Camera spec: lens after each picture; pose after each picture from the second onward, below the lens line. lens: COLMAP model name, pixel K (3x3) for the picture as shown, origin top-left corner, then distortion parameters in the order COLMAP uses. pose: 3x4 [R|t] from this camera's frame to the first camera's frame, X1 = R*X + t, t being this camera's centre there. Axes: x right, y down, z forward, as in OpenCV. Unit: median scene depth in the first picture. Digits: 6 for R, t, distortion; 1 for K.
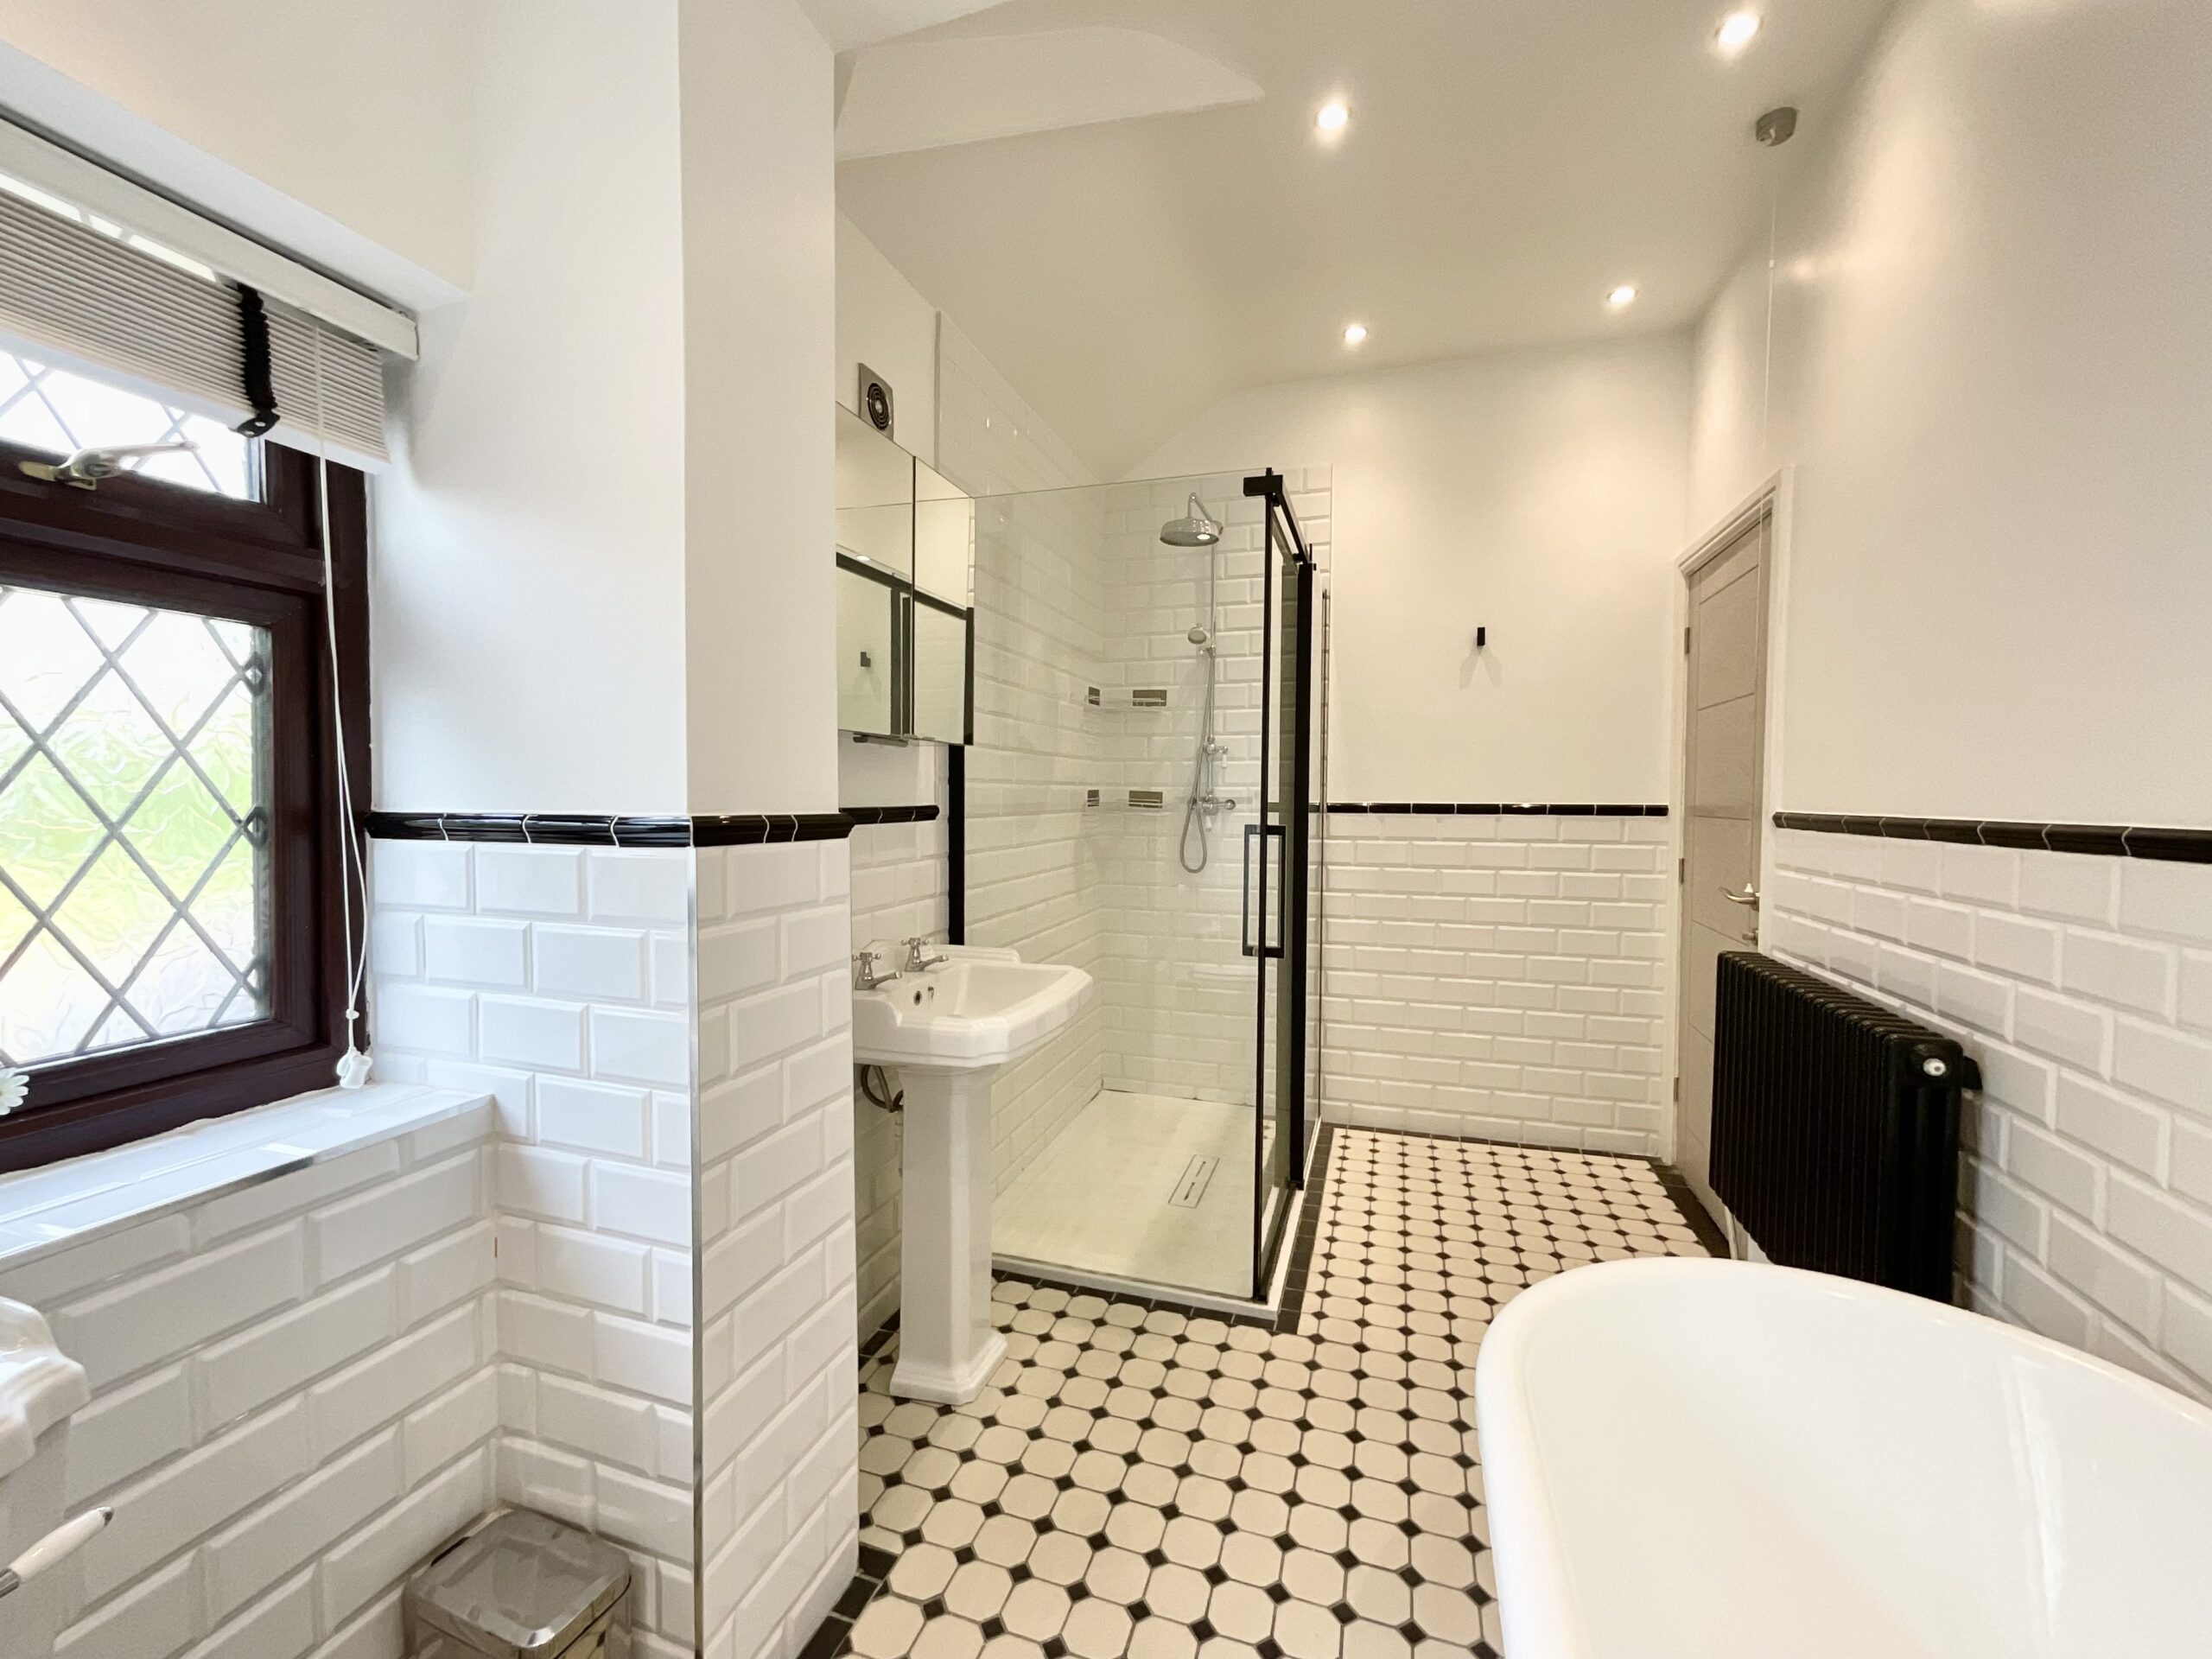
lens RADIAL K [[900.5, 0, 1099.8], [0, 900.5, 829.4], [0, 0, 1]] dist [-0.001092, 0.001181]
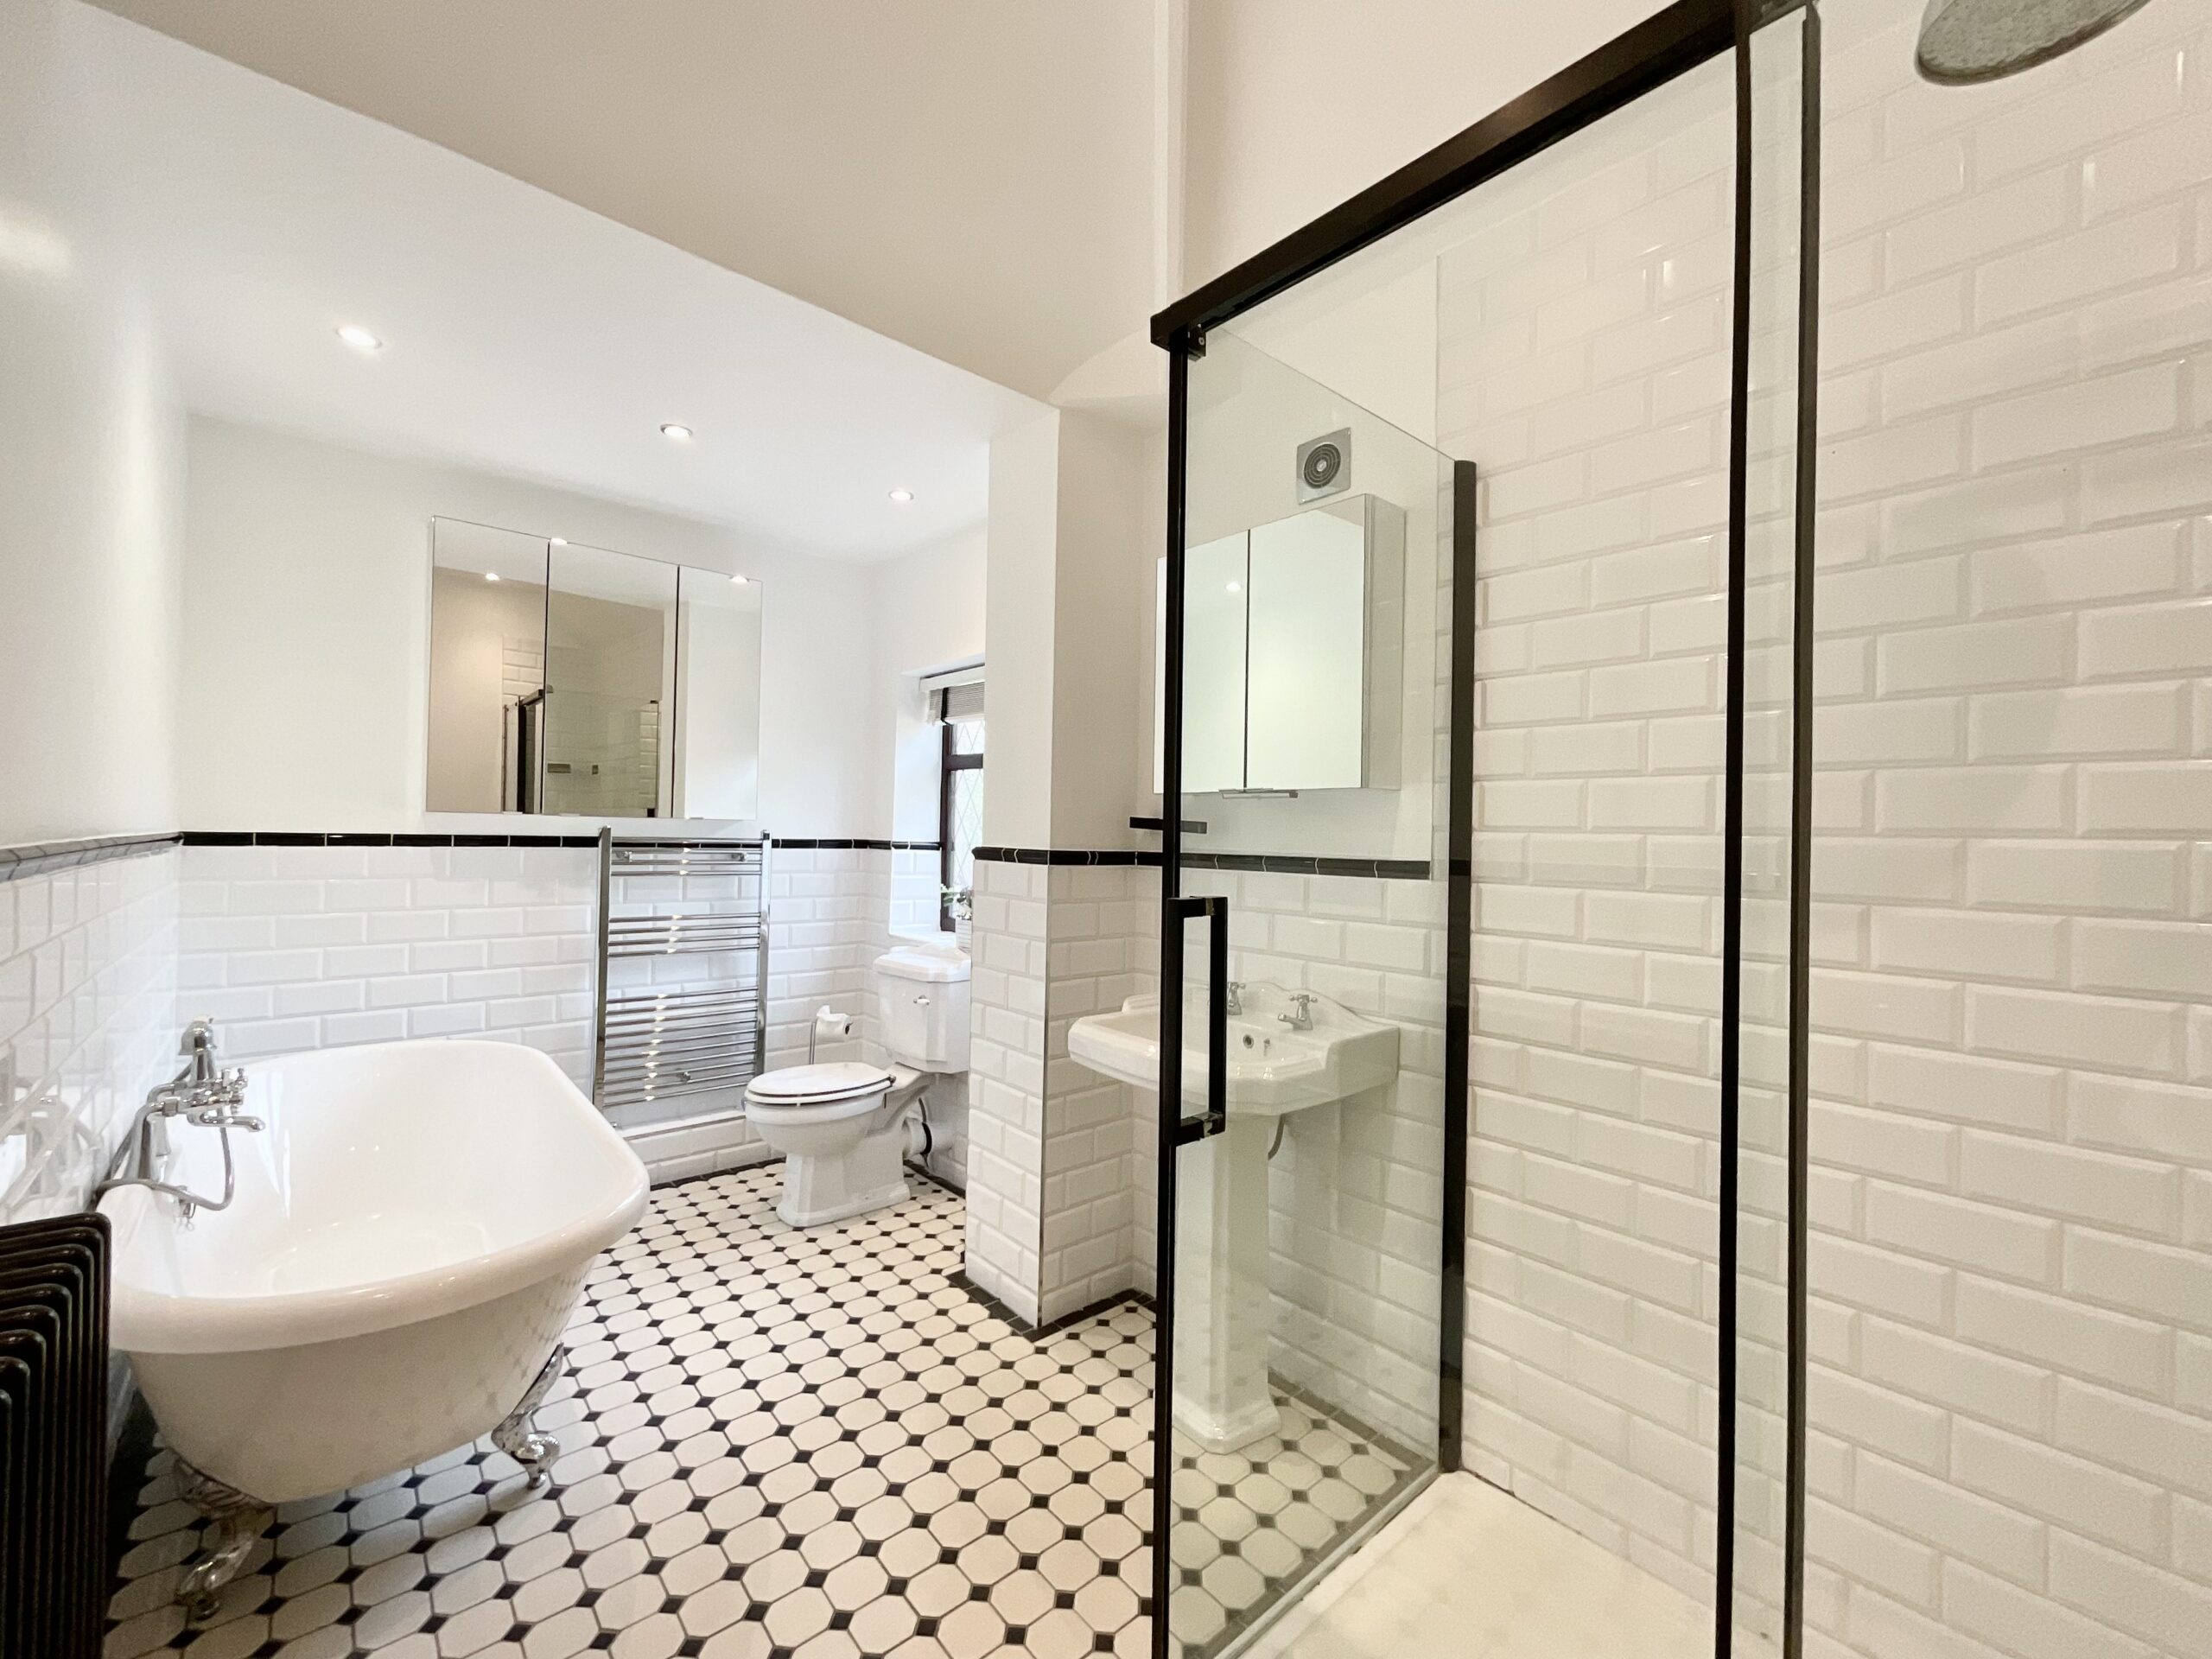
lens RADIAL K [[900.5, 0, 1106.7], [0, 900.5, 829.6], [0, 0, 1]] dist [-0.001092, 0.001181]
pose [[-0.509483, -0.021784, -0.860205, 0.944442], [-0.057859, 0.998284, 0.008988, -0.065574], [0.858533, 0.054349, -0.509869, 1.679178]]
